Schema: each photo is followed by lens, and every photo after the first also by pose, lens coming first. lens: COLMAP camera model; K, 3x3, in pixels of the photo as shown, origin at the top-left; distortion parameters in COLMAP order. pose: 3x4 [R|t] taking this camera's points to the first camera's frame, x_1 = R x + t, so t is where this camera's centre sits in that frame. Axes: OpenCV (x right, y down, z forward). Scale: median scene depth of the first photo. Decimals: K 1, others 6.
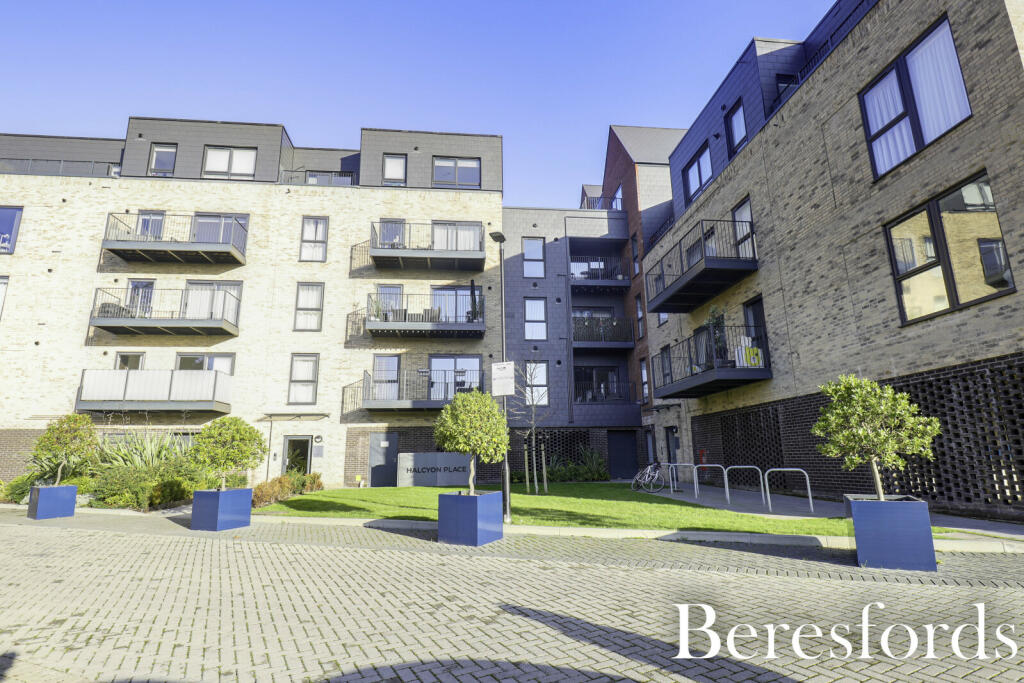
lens RADIAL K [[528.1, 0, 512.0], [0, 528.1, 341.5], [0, 0, 1]] dist [-0.001780, -0.025872]
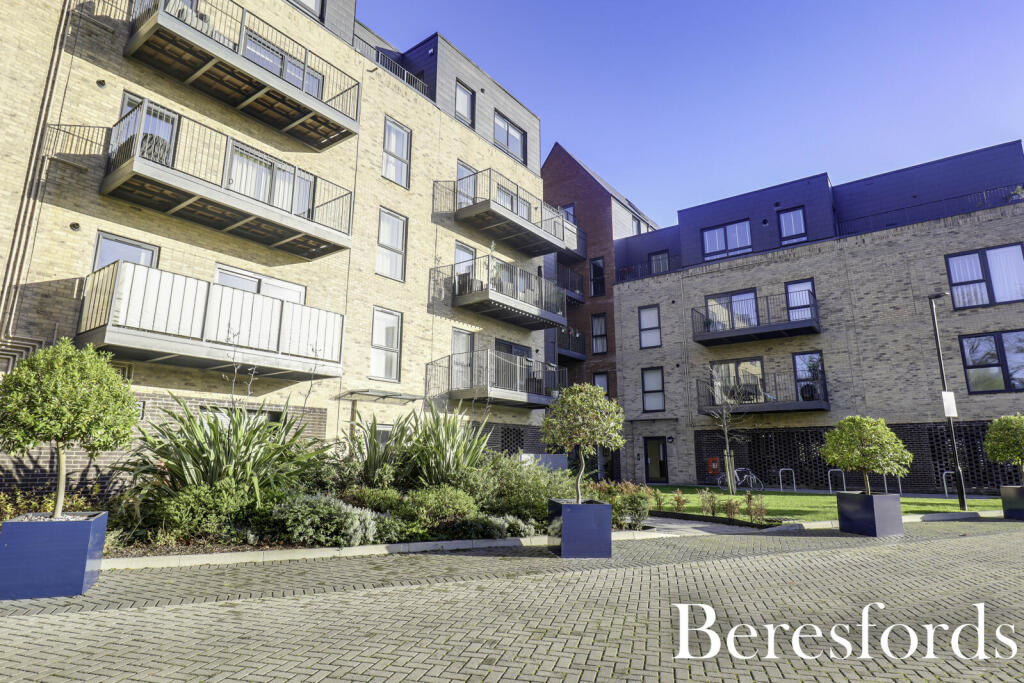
lens RADIAL K [[581.4, 0, 512.4], [0, 581.4, 333.4], [0, 0, 1]] dist [-0.000107, -0.000693]
pose [[0.682895, 0.175414, 0.709144, -0.847541], [-0.168978, 0.982346, -0.080270, 0.091318], [-0.710705, -0.065013, 0.700480, 0.338845]]
